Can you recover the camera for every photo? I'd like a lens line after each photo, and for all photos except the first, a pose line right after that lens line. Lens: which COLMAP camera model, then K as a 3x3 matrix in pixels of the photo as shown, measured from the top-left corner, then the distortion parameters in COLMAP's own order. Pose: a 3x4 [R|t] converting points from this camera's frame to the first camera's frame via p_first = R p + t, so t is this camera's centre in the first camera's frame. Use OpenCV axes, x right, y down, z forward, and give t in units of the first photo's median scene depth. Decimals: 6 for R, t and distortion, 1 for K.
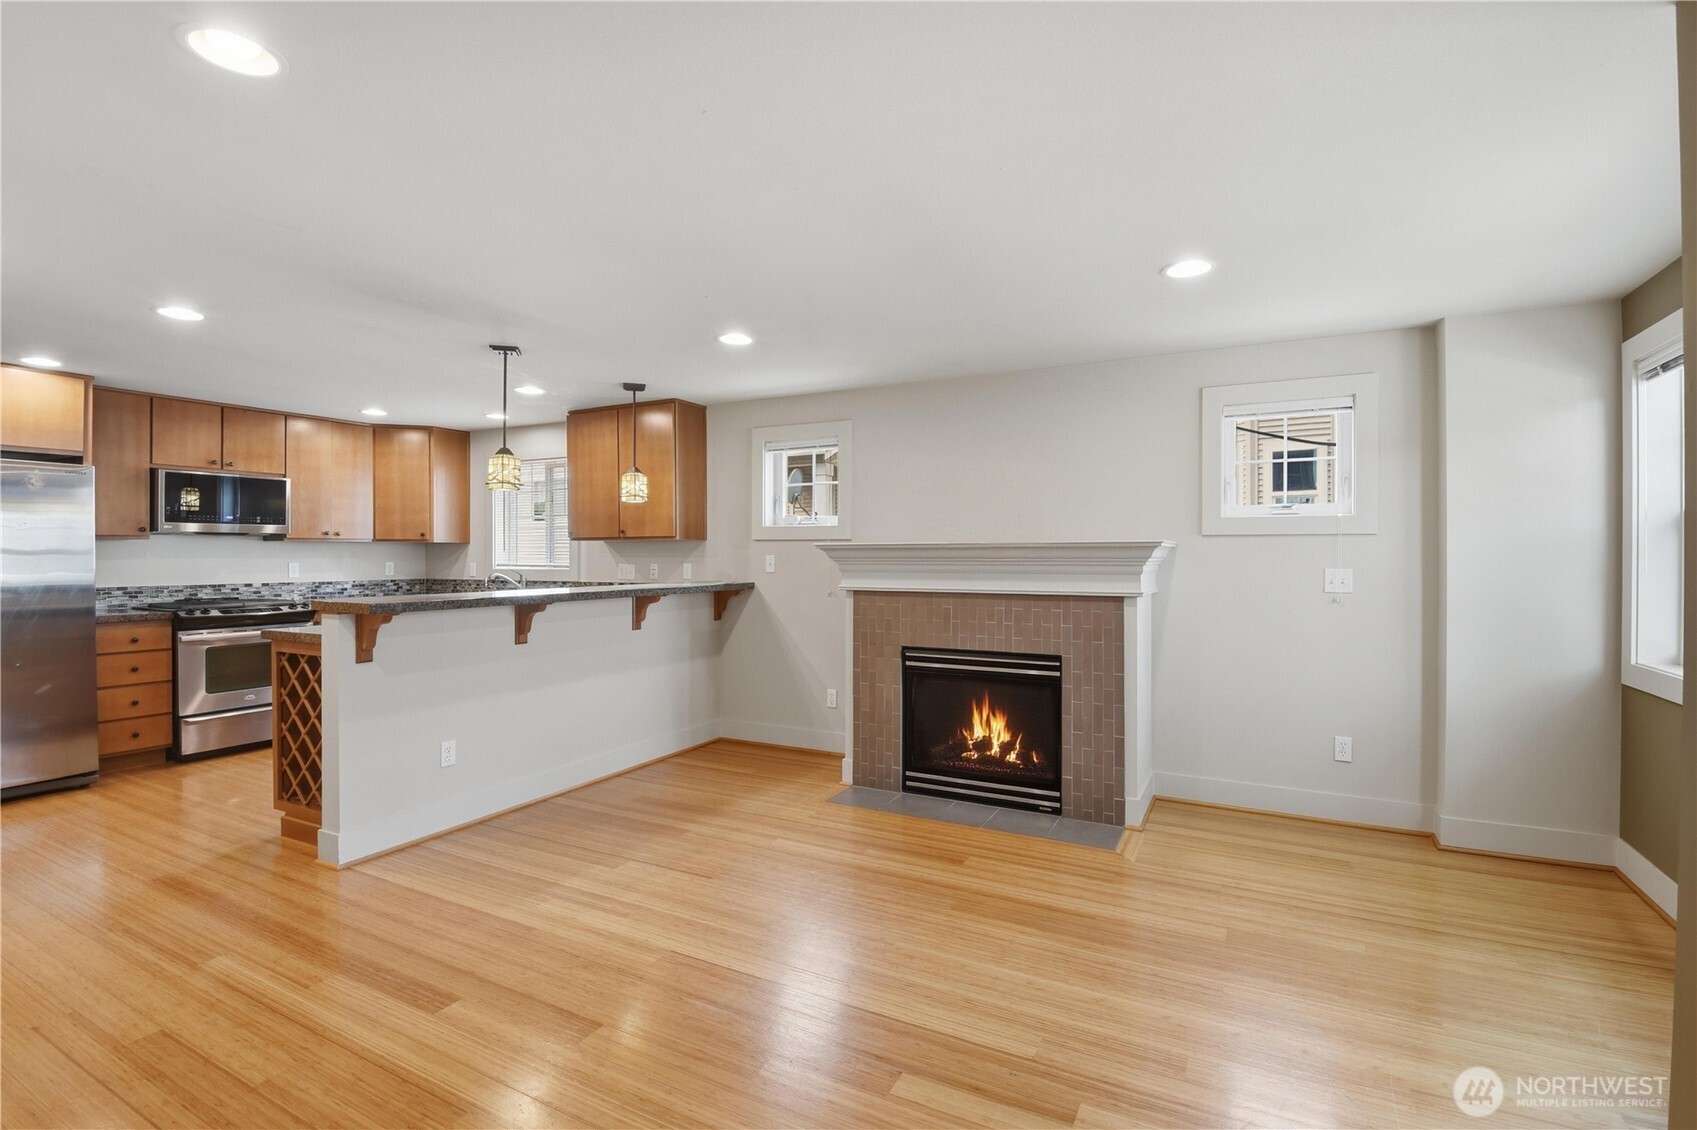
lens RADIAL K [[763.2, 0, 886.0], [0, 763.2, 555.4], [0, 0, 1]] dist [0.023783, -0.029656]
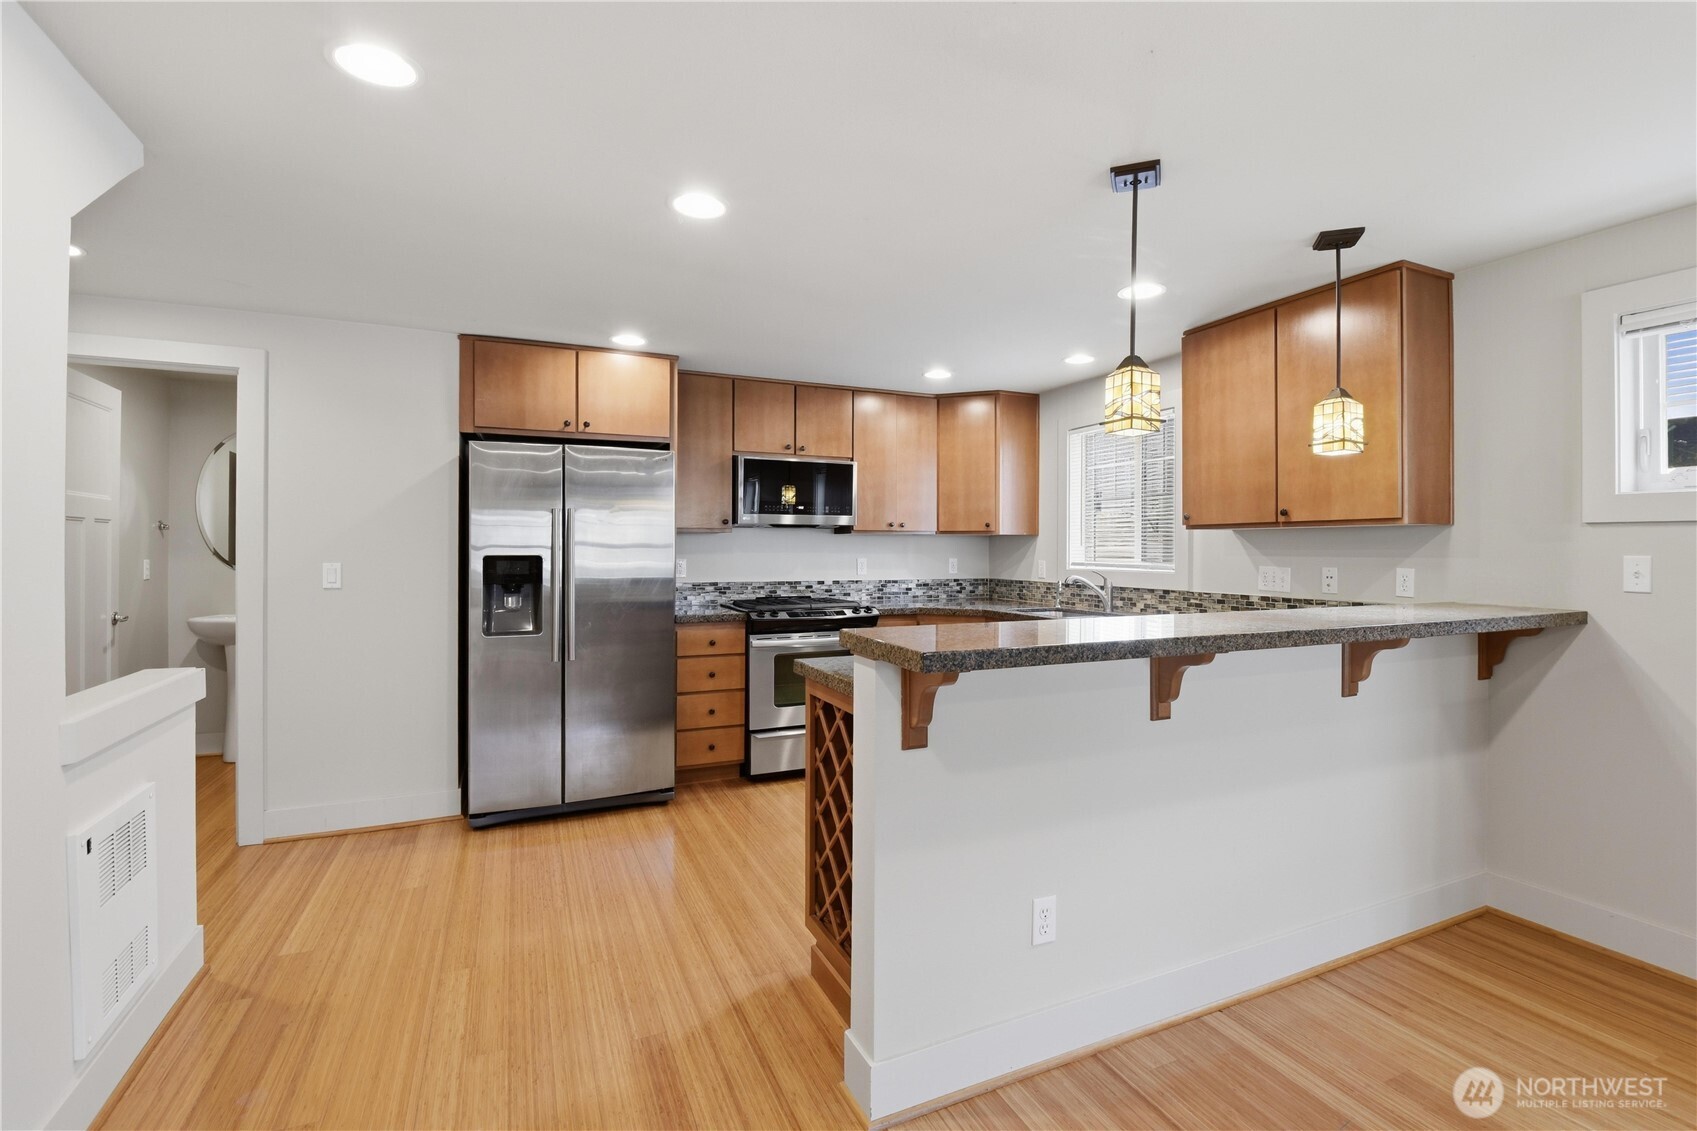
lens RADIAL K [[763.2, 0, 886.0], [0, 763.2, 555.9], [0, 0, 1]] dist [0.023783, -0.029656]
pose [[0.789276, 0.009306, -0.613968, -0.242380], [-0.004577, 0.999947, 0.009273, -0.001962], [0.614021, -0.004509, 0.789276, 0.372846]]
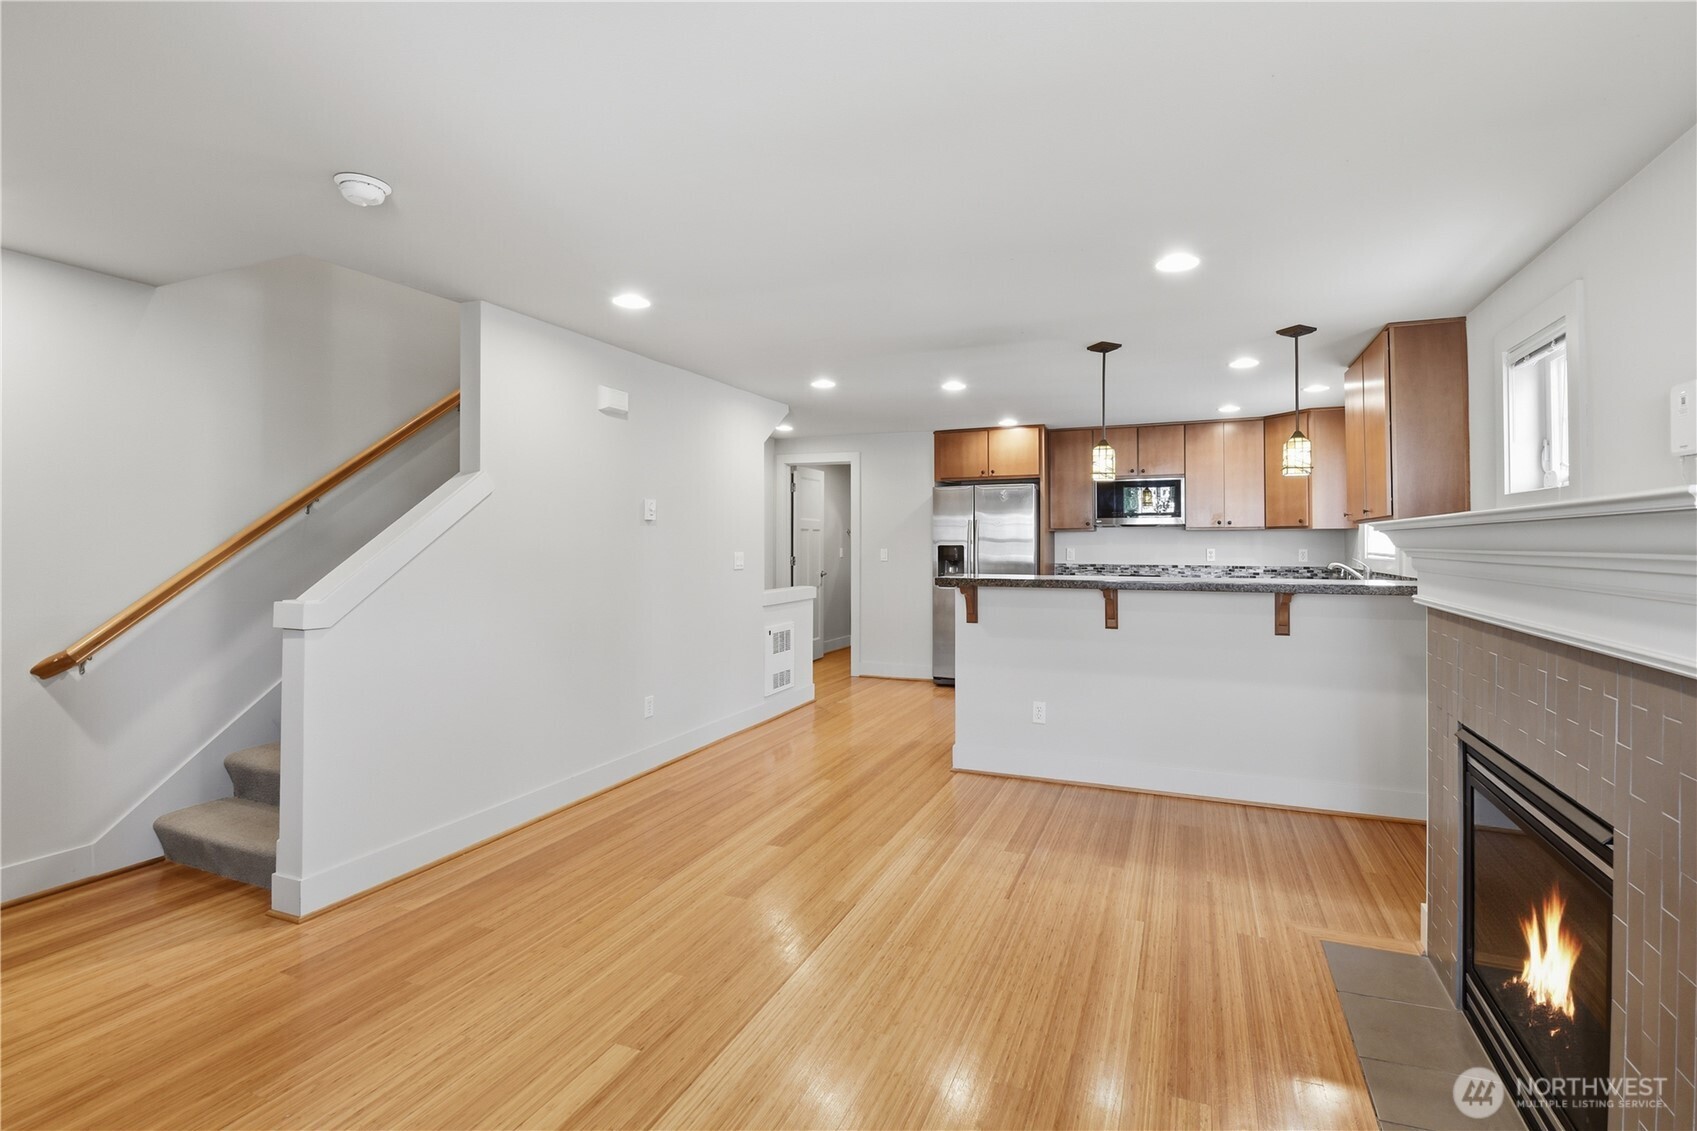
lens RADIAL K [[776.0, 0, 879.9], [0, 776.0, 540.3], [0, 0, 1]] dist [0.000935, -0.000294]
pose [[0.079038, -0.002008, -0.996870, 0.427043], [-0.001153, 0.999997, -0.002106, 0.000205], [0.996871, 0.001316, 0.079035, 0.490454]]
